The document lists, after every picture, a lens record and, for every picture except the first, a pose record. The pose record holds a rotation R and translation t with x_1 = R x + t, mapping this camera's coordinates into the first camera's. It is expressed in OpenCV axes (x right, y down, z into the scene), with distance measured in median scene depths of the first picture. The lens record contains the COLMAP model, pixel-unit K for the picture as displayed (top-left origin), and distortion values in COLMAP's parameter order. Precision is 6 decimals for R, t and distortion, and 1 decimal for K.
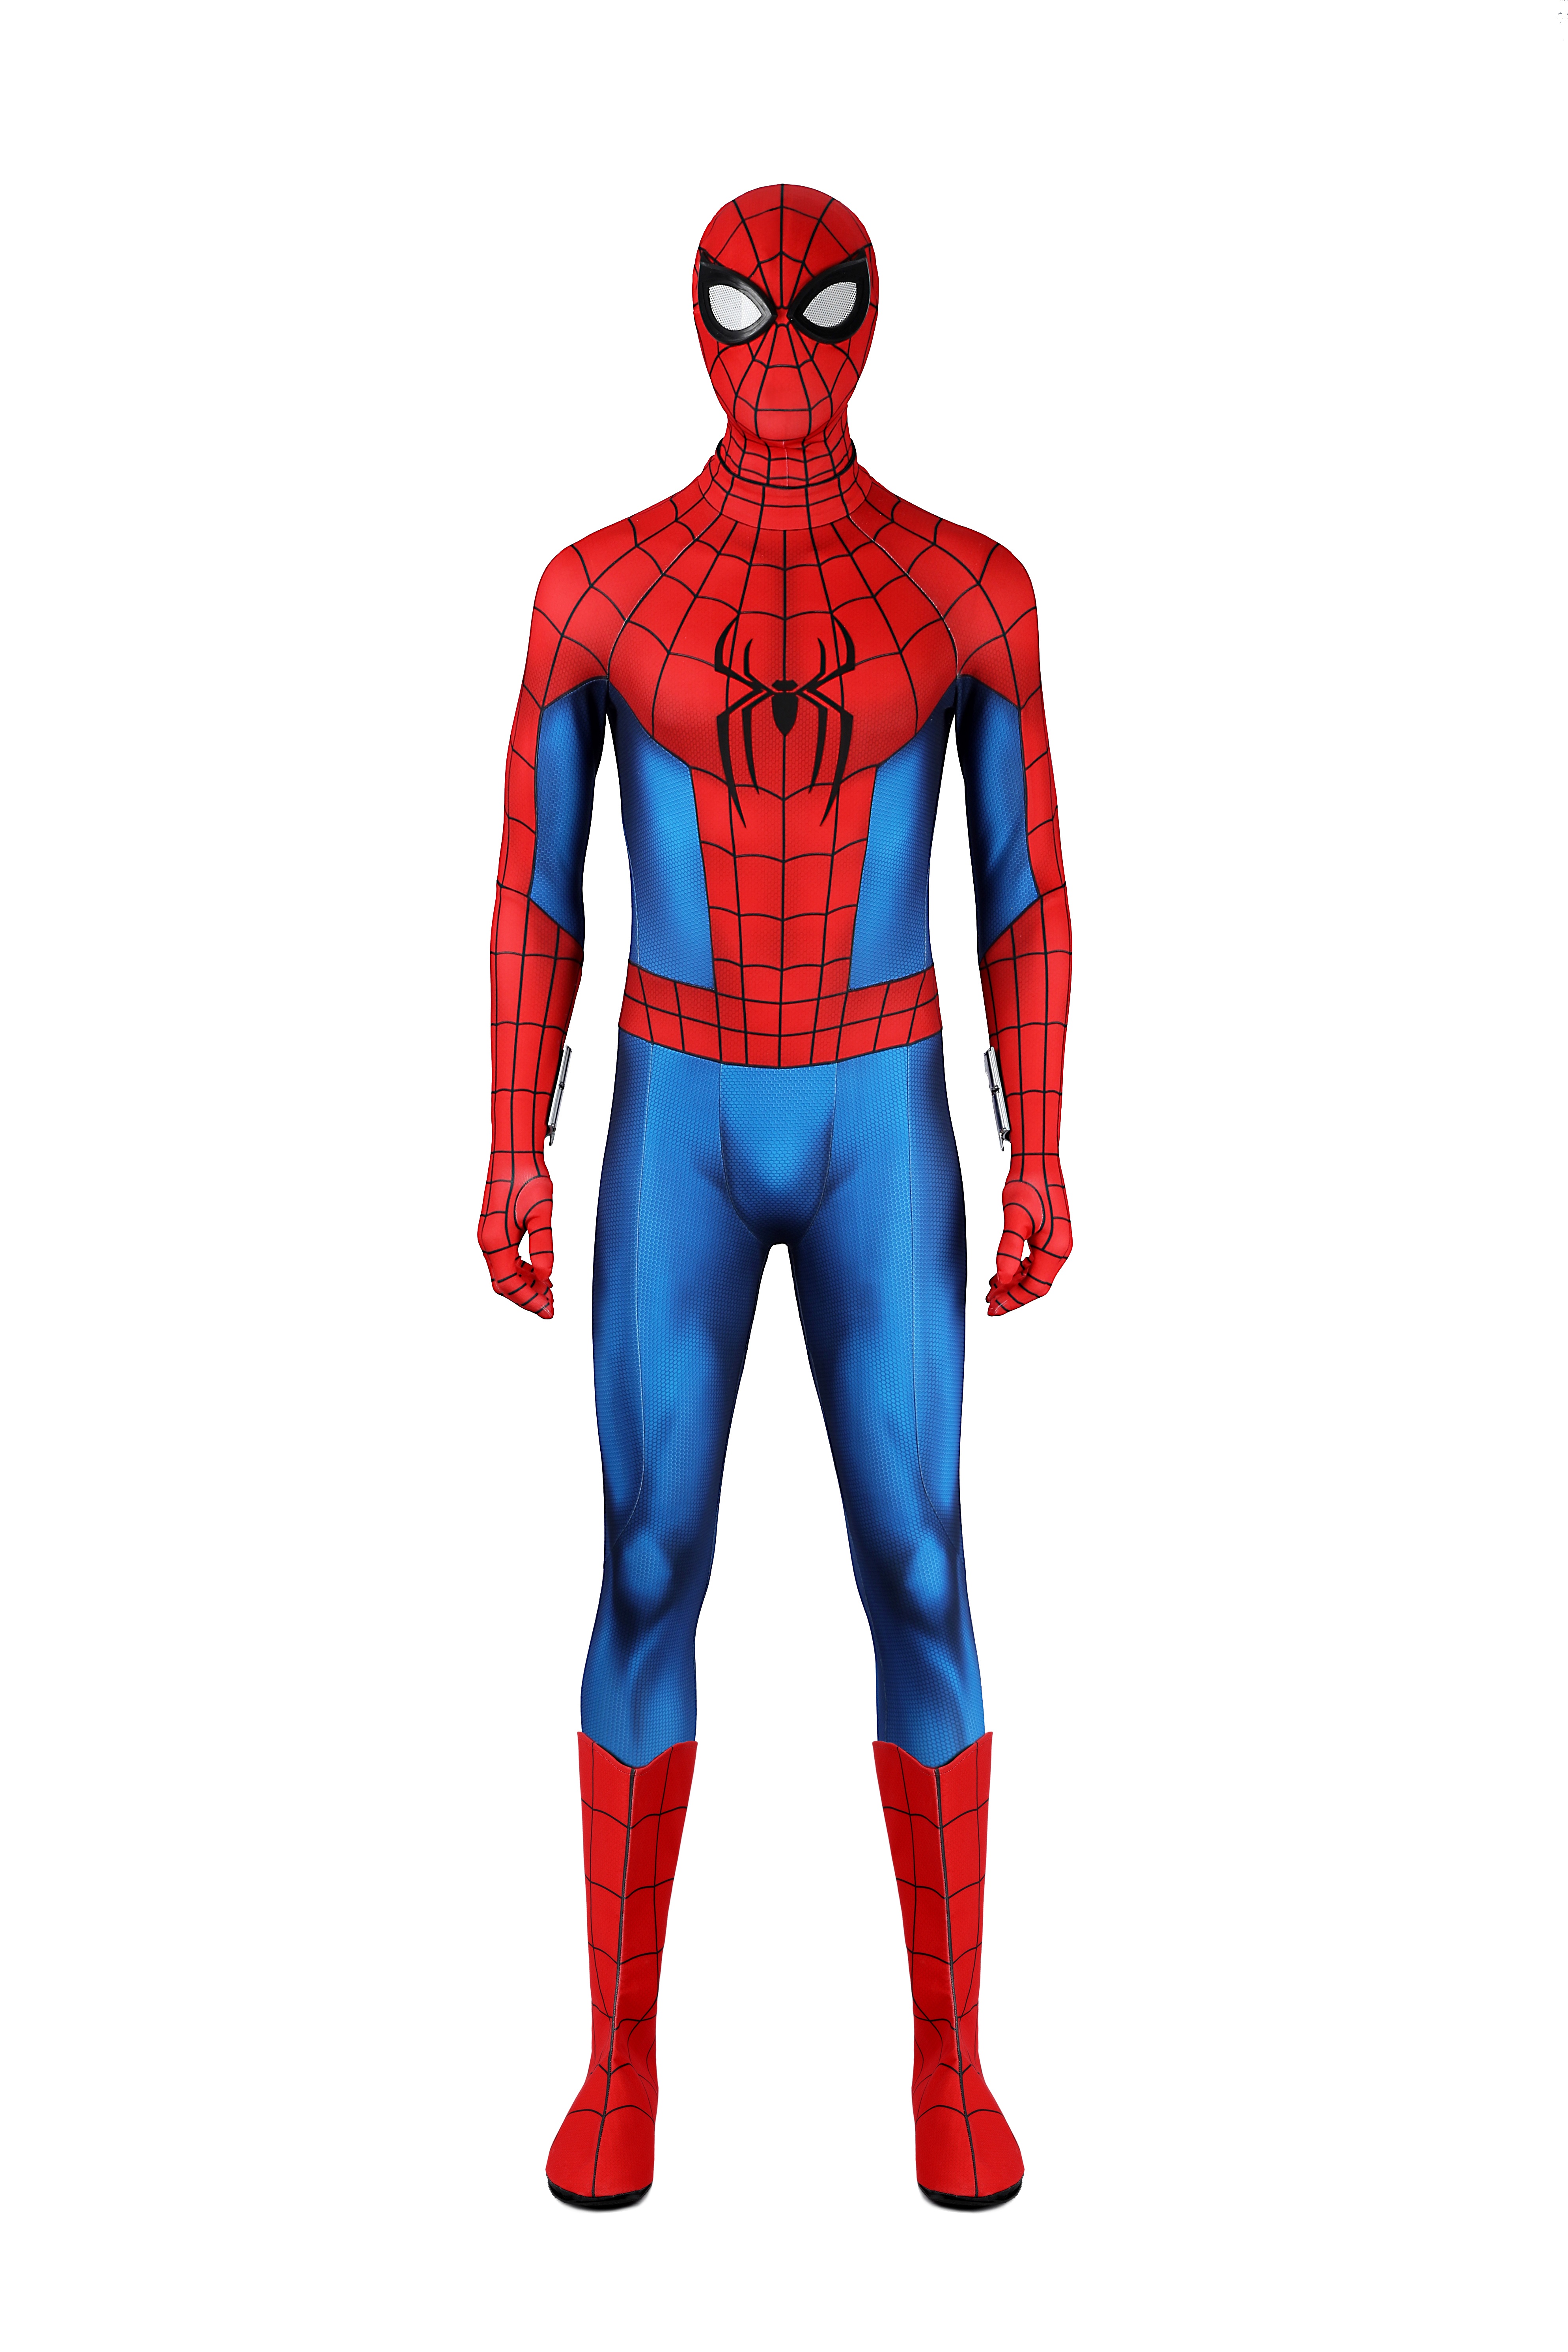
lens RADIAL K [[3326.7, 0, 784.2], [0, 3326.7, 1065.9], [0, 0, 1]] dist [-0.020417, 0.008614]
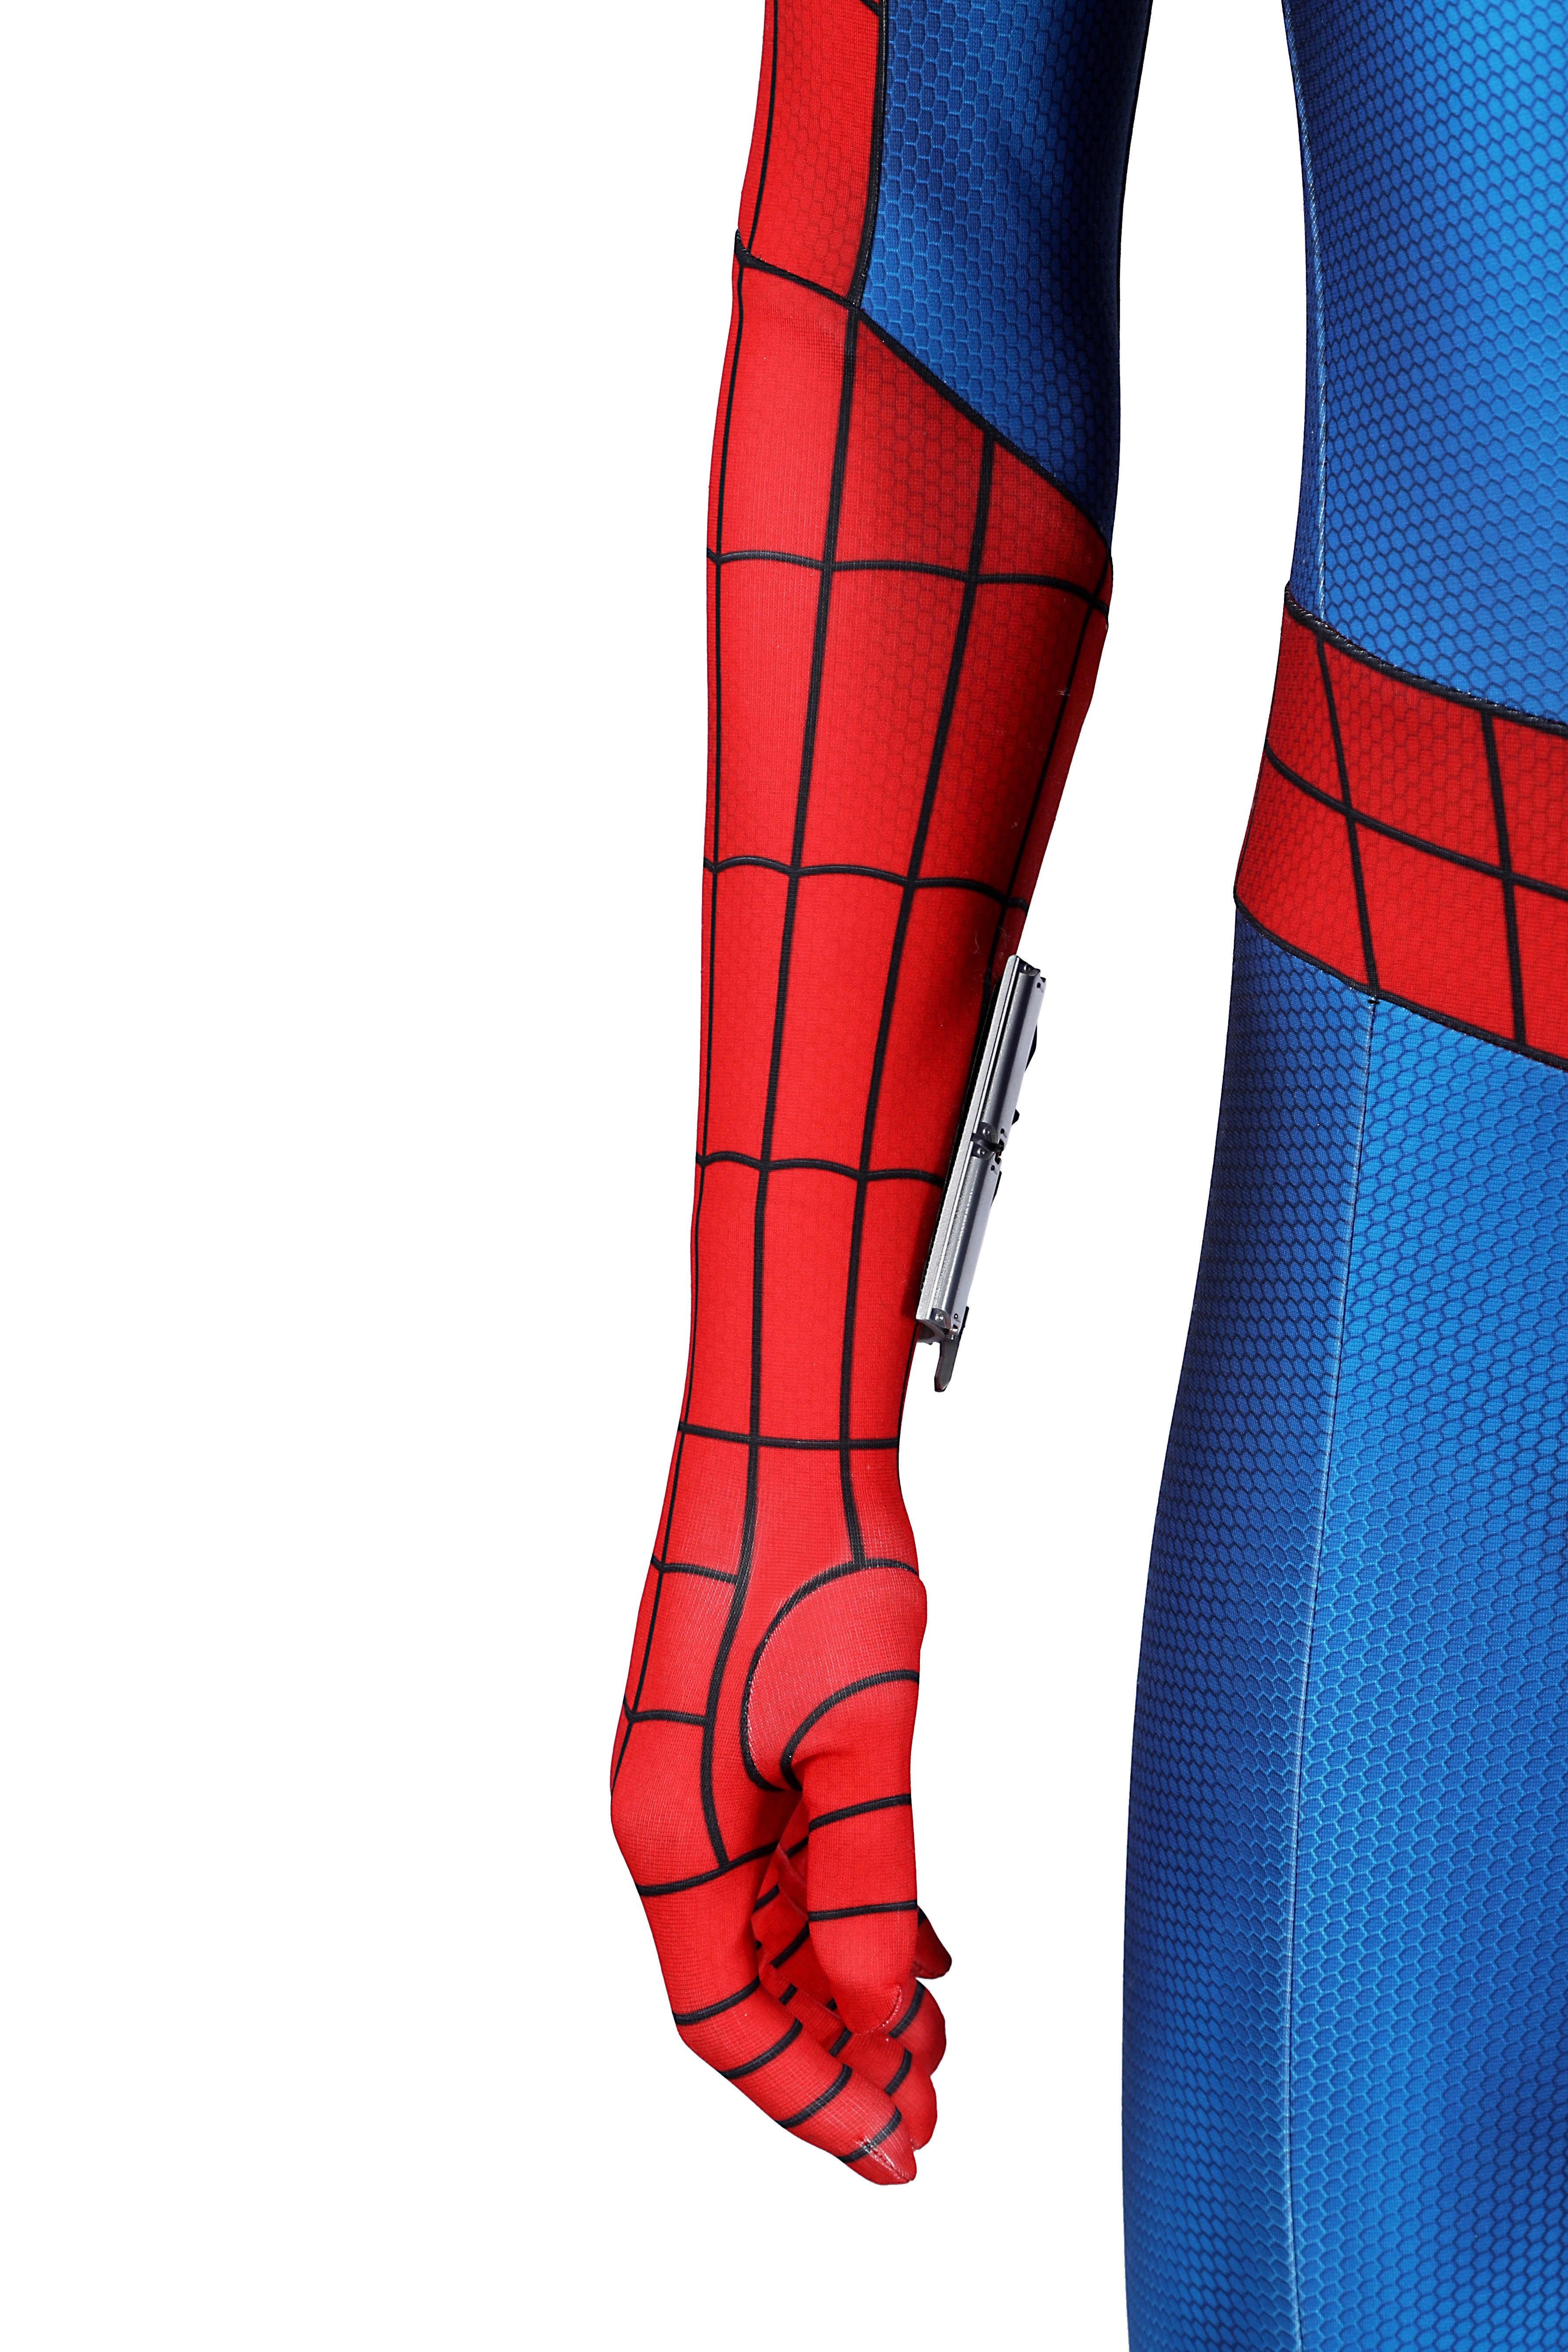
lens RADIAL K [[3985.0, 0, 783.4], [0, 3985.0, 1045.5], [0, 0, 1]] dist [0.166046, 0.060126]
pose [[0.969982, 0.028919, -0.241451, -0.014083], [0.002243, 0.991798, 0.127799, -0.036253], [0.243167, -0.124504, 0.961961, 0.734993]]
